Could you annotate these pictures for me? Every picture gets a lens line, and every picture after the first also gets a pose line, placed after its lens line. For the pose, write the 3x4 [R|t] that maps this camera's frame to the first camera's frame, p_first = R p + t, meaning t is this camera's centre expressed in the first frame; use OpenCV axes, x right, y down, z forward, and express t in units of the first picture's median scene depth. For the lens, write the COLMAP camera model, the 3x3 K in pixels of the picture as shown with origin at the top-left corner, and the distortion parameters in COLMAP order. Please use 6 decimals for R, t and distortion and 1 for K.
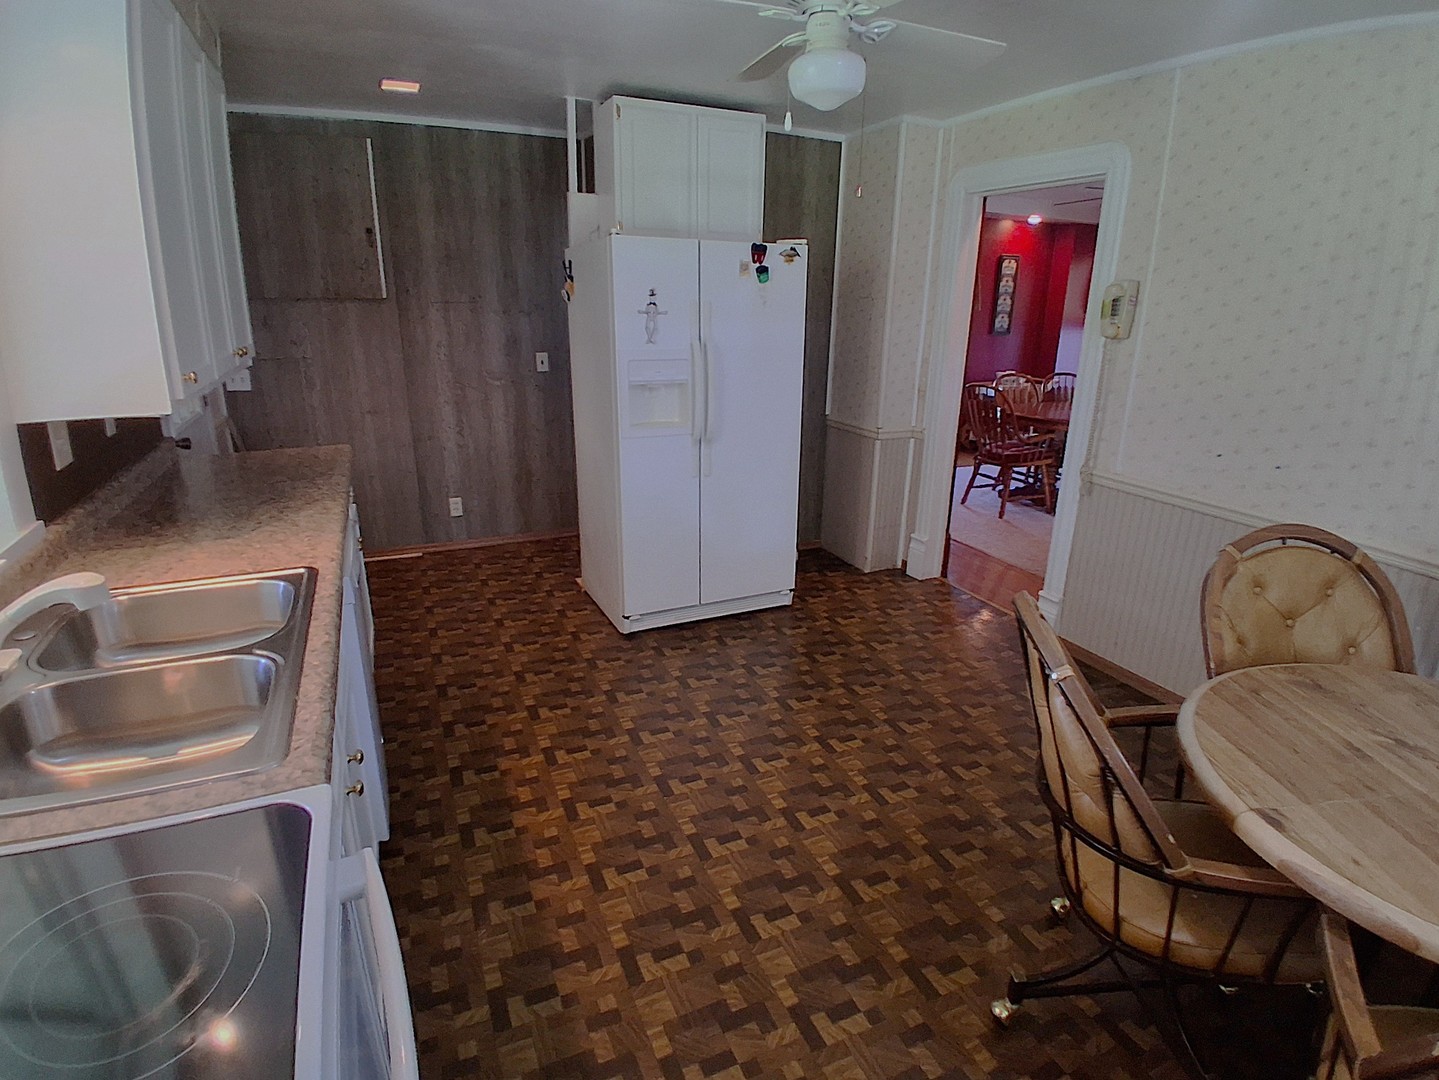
lens RADIAL K [[737.9, 0, 724.5], [0, 737.9, 539.5], [0, 0, 1]] dist [-0.010432, -0.033410]
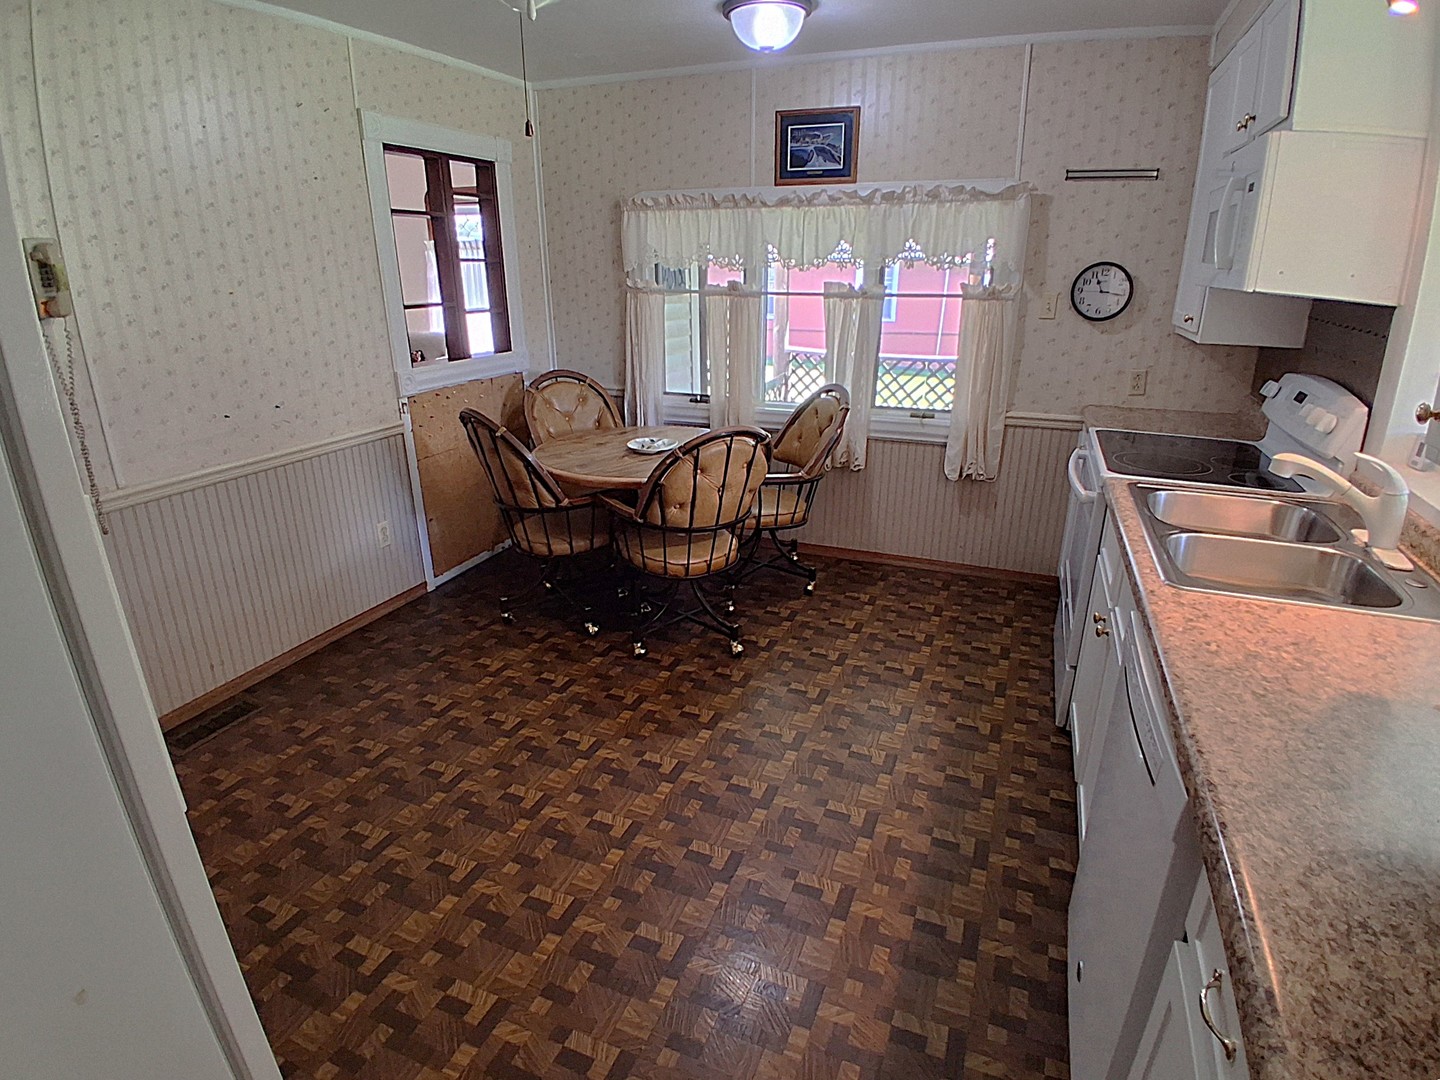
lens RADIAL K [[738.4, 0, 718.0], [0, 738.4, 542.5], [0, 0, 1]] dist [-0.010432, -0.033410]
pose [[-0.676761, -0.268635, 0.685441, -0.417452], [0.217993, 0.816175, 0.535104, -0.310670], [-0.703188, 0.511559, -0.493795, 0.953653]]
